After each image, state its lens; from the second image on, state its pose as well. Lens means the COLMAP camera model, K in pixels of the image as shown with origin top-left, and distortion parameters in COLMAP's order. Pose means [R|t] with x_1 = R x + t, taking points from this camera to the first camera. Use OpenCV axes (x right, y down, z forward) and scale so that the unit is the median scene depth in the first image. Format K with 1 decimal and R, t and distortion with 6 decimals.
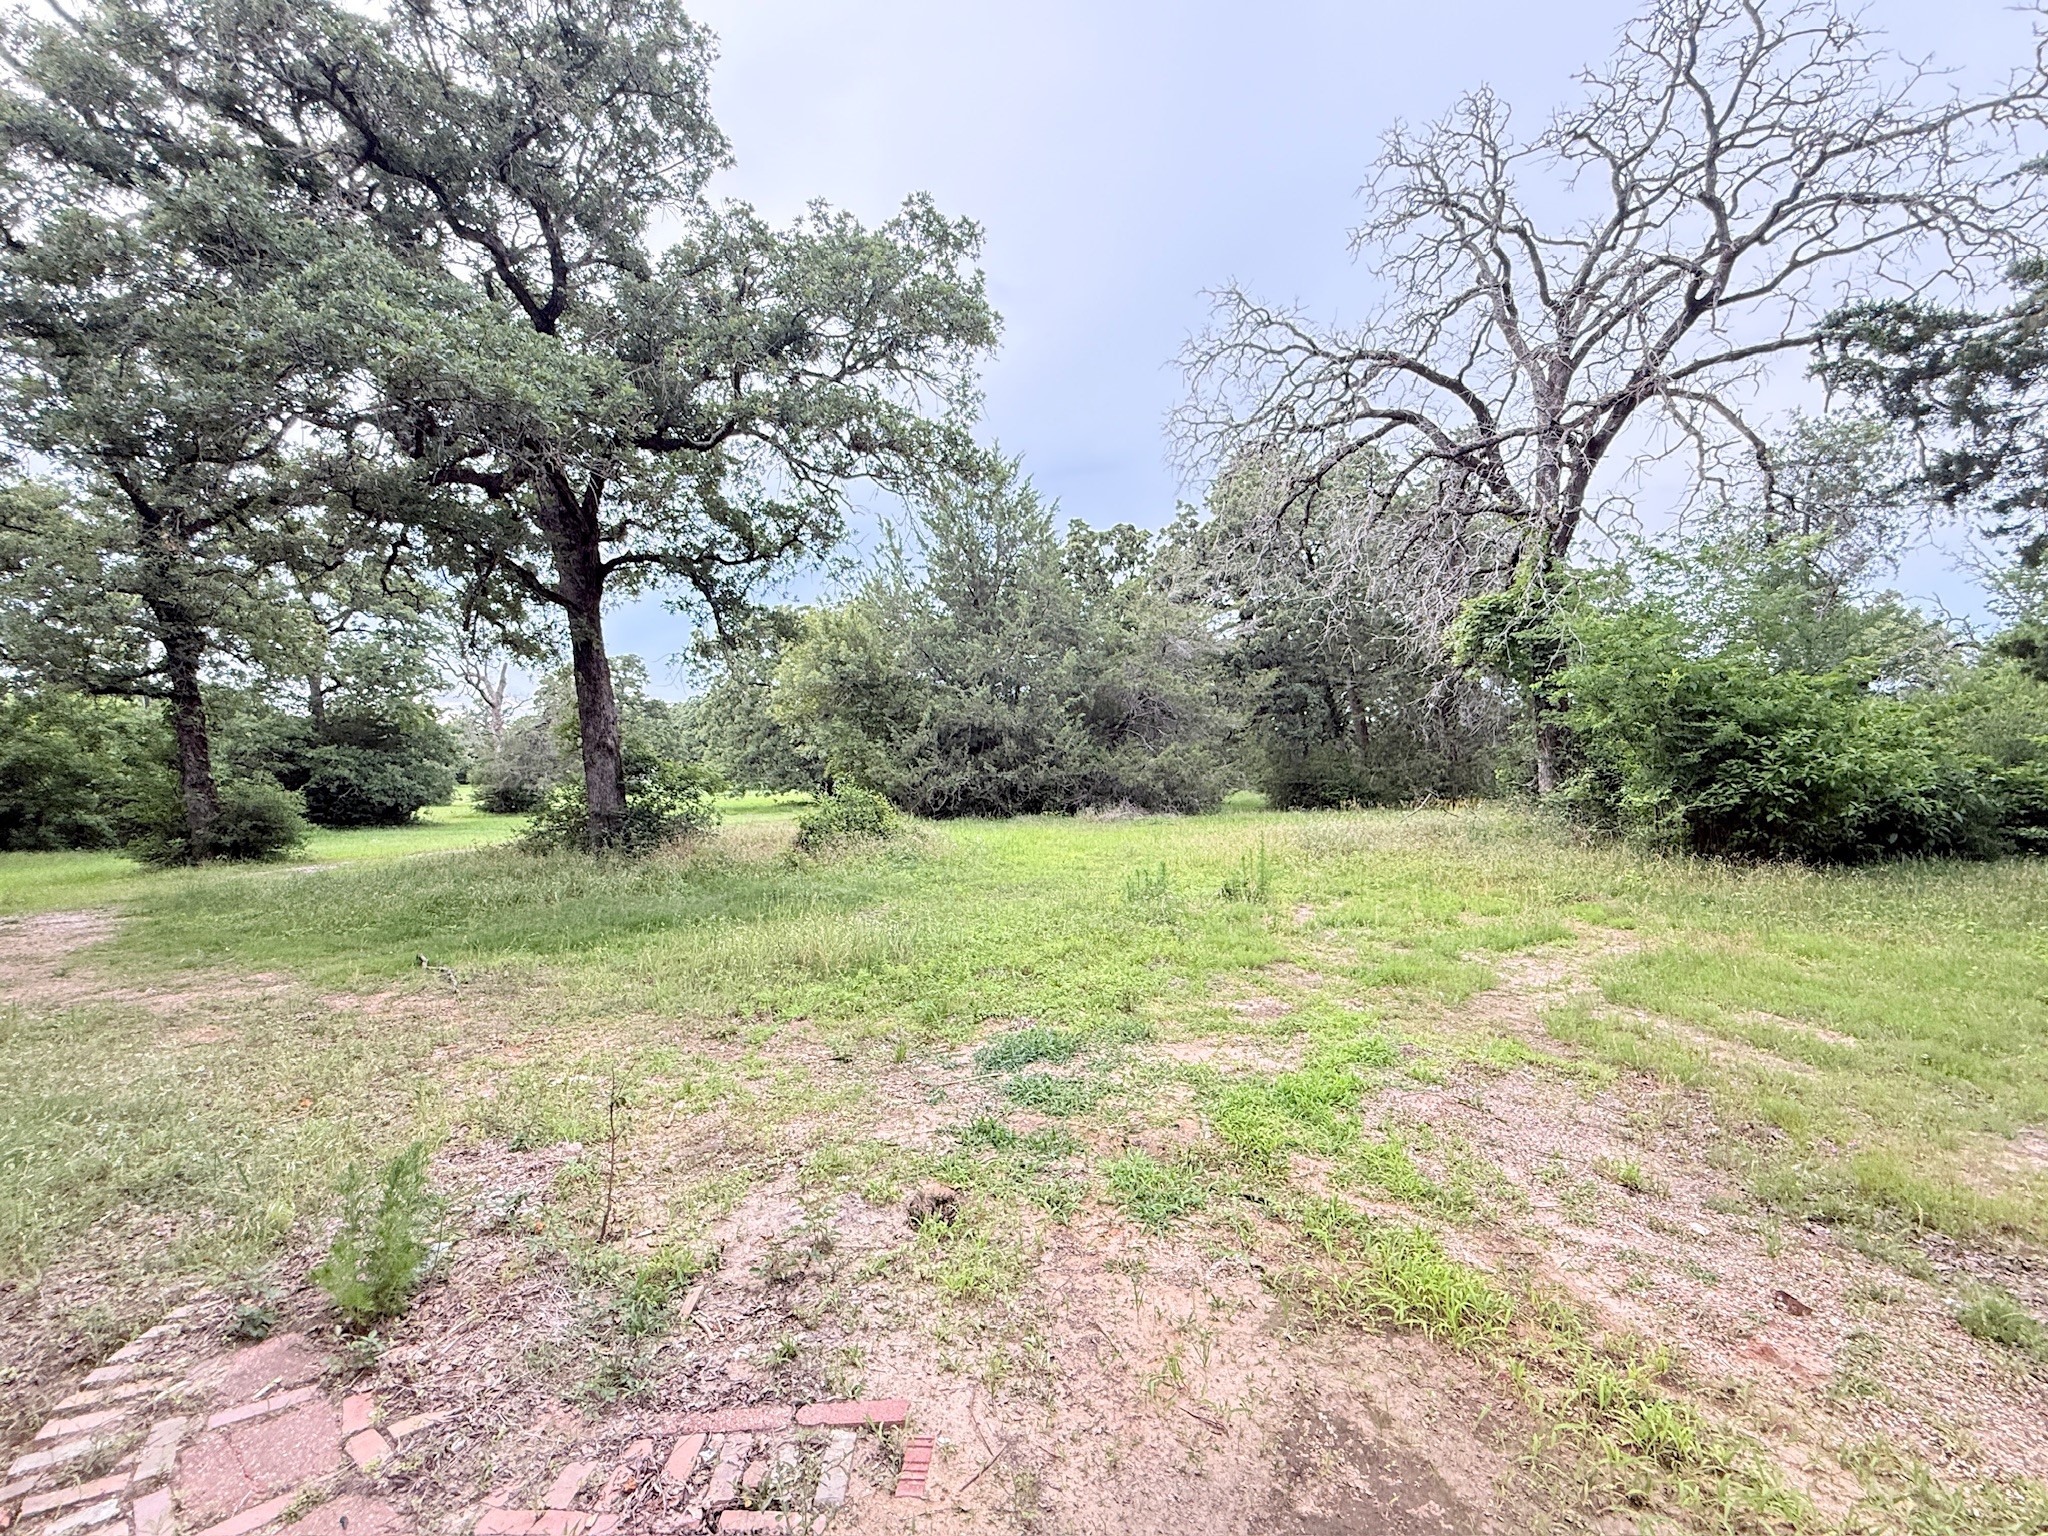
lens RADIAL K [[948.6, 0, 1017.3], [0, 948.6, 766.0], [0, 0, 1]] dist [-0.002919, -0.000430]
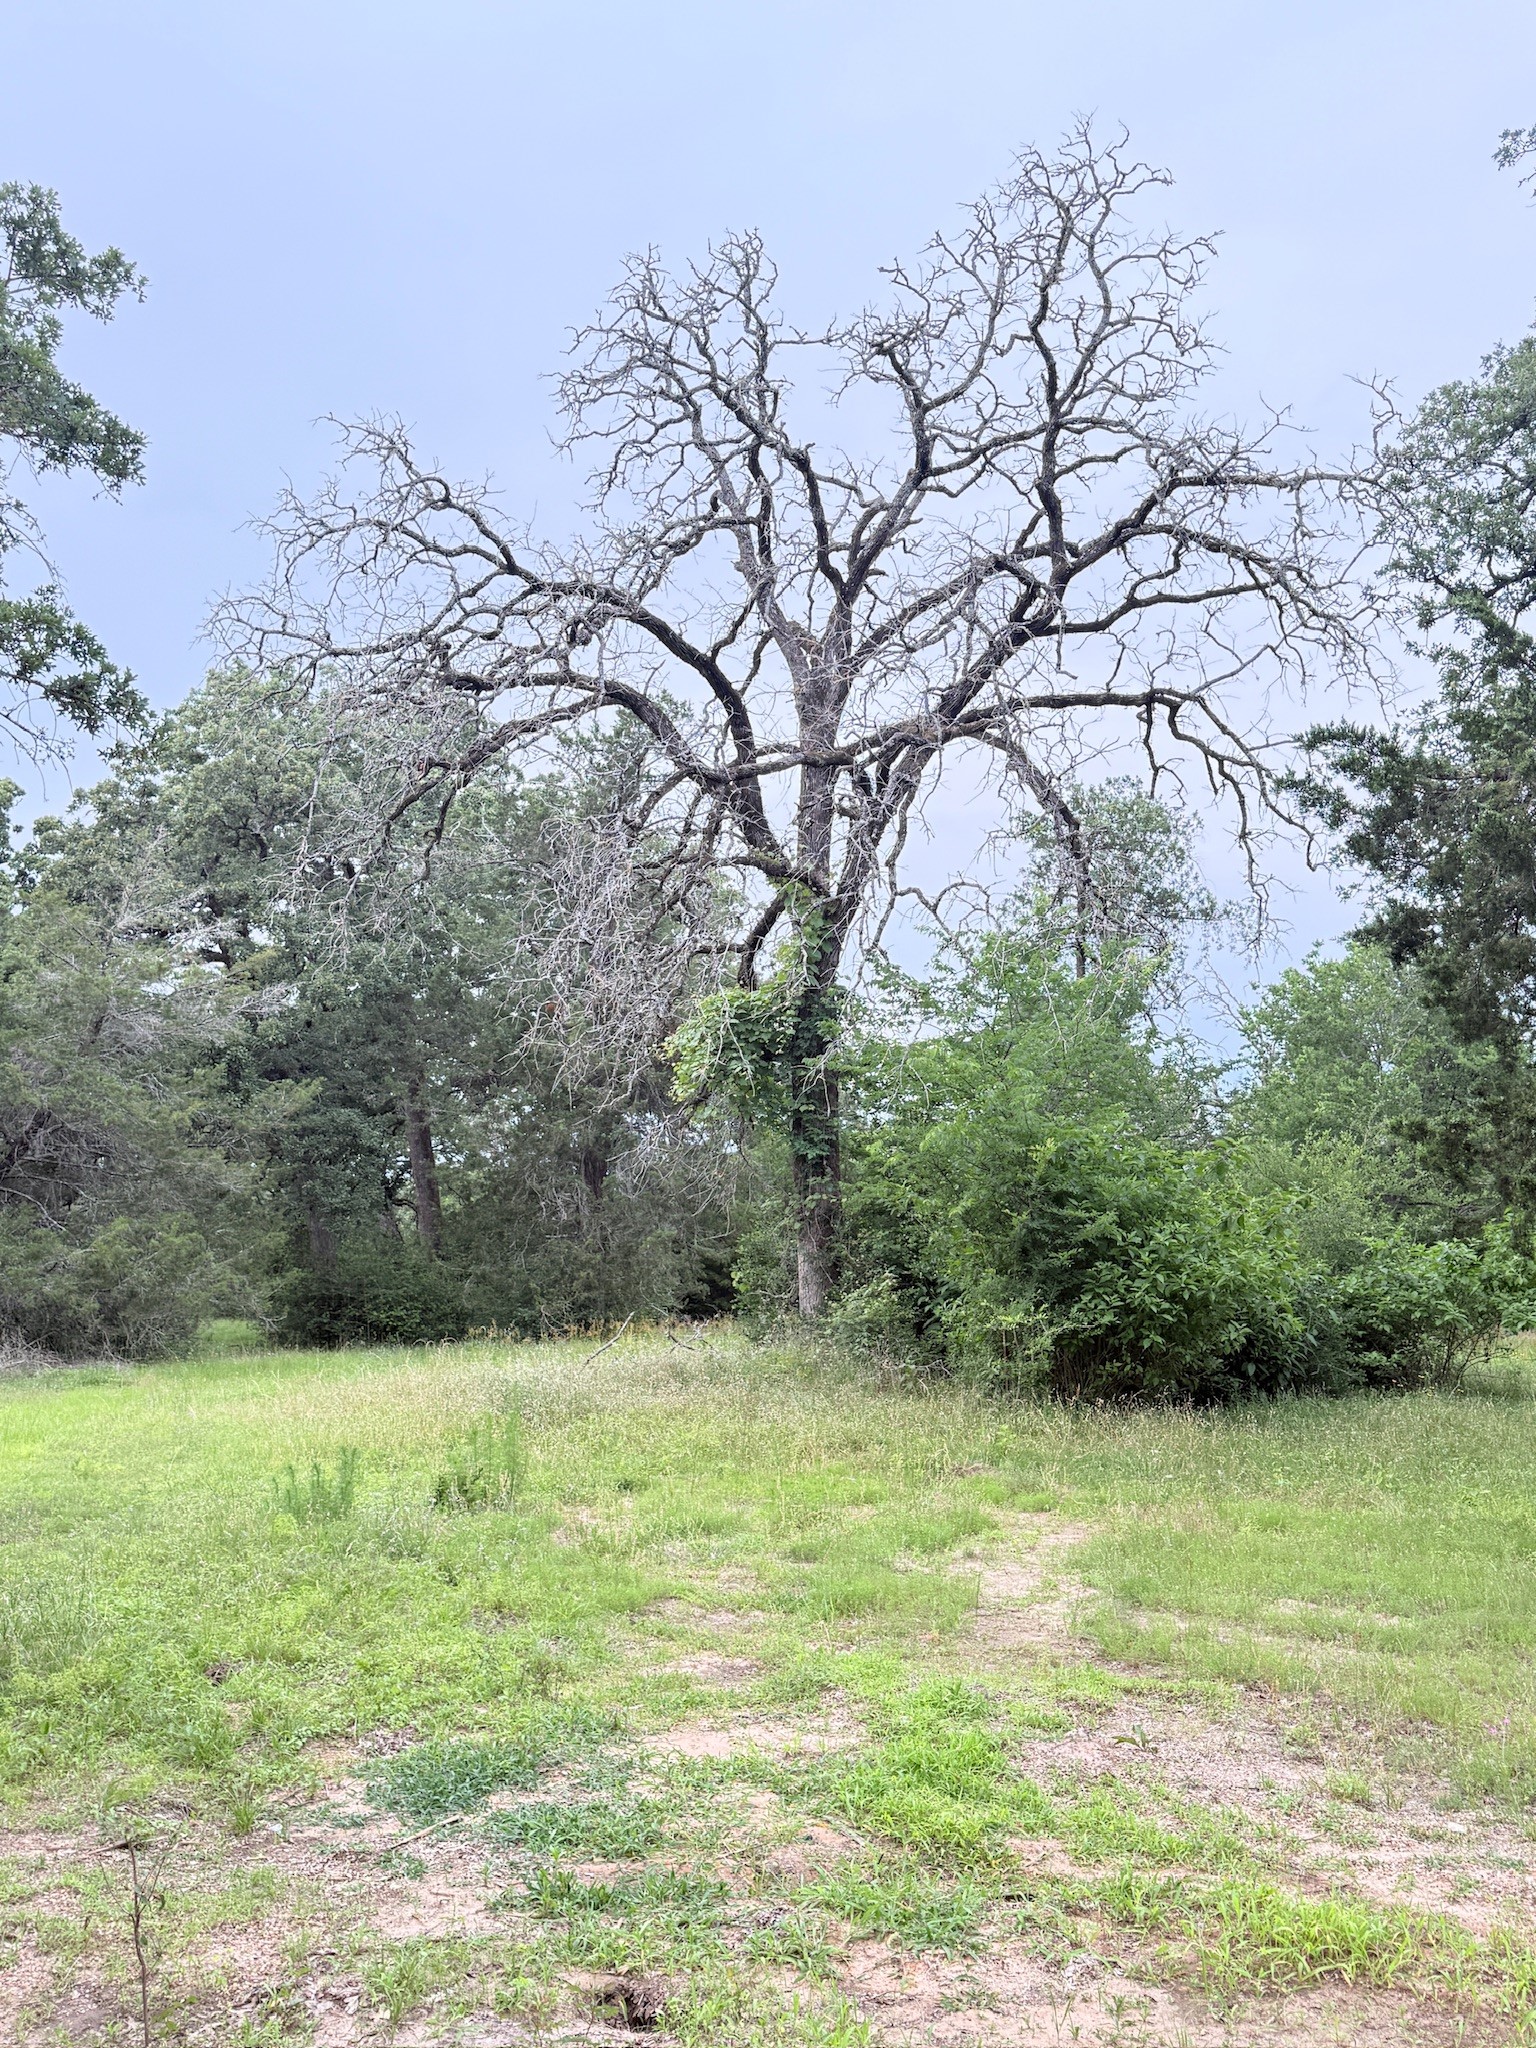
lens RADIAL K [[1842.1, 0, 772.8], [0, 1842.1, 1026.7], [0, 0, 1]] dist [0.091553, -0.116470]
pose [[0.834848, 0.075433, 0.545288, -0.143954], [-0.006686, 0.991883, -0.126976, -0.002499], [-0.550440, 0.102359, 0.828576, -0.026264]]
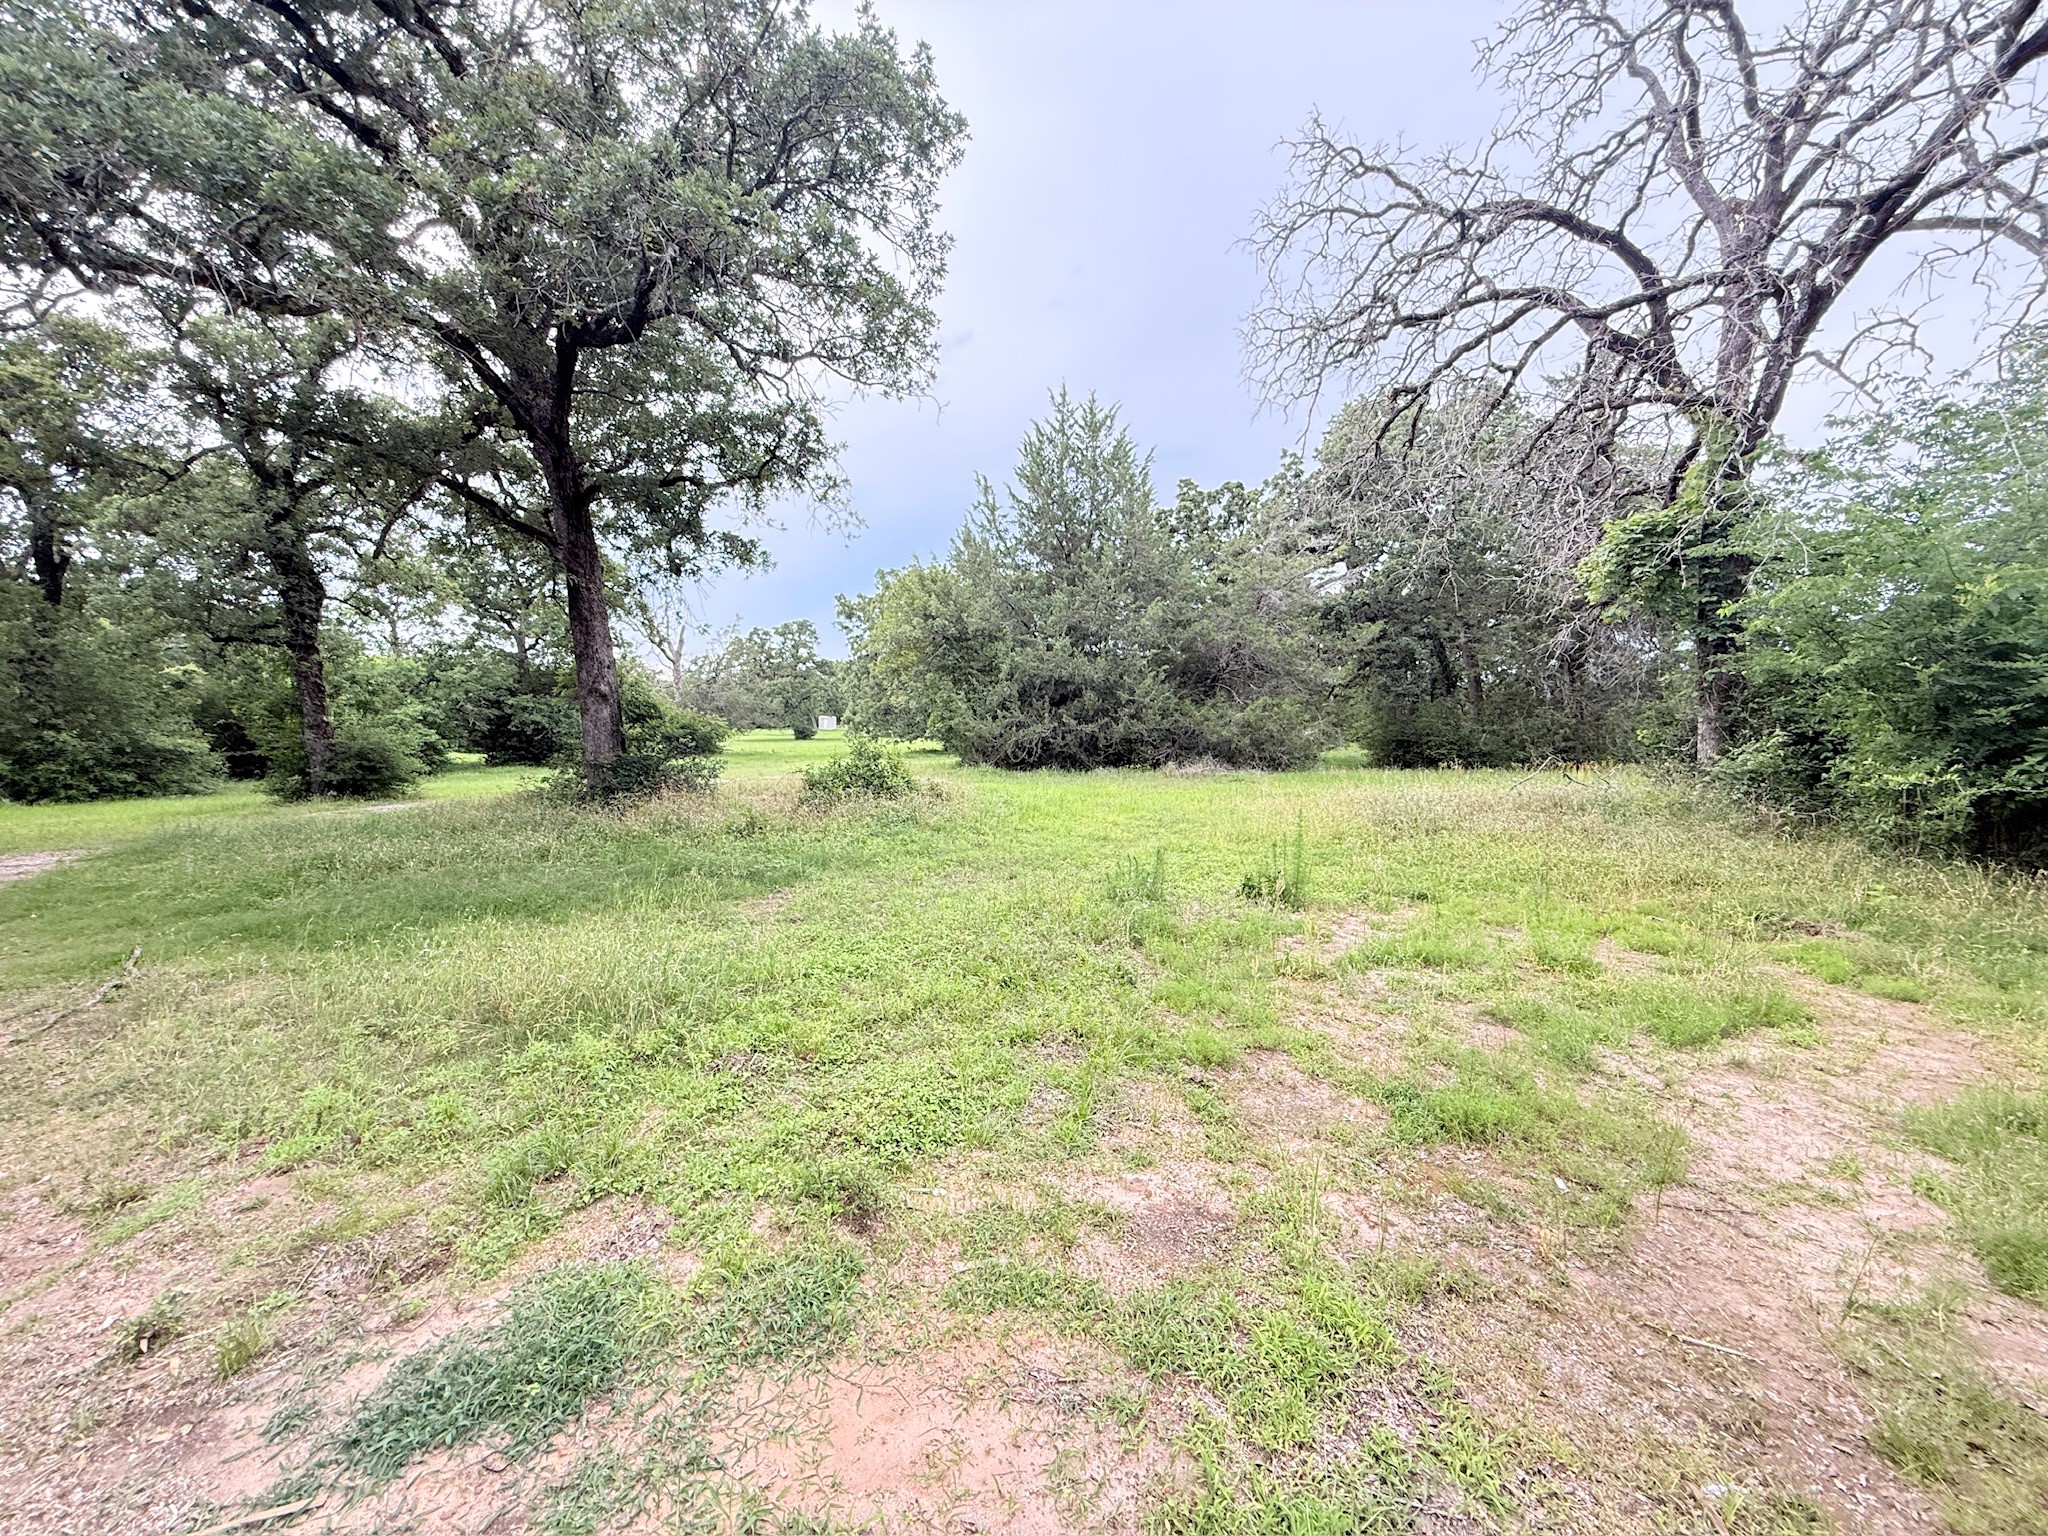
lens RADIAL K [[820.5, 0, 1015.1], [0, 820.5, 767.4], [0, 0, 1]] dist [0.001834, -0.000614]
pose [[0.986251, 0.021785, -0.163813, 0.086112], [-0.012122, 0.998139, 0.059757, 0.000376], [0.164810, -0.056950, 0.984680, 0.203077]]
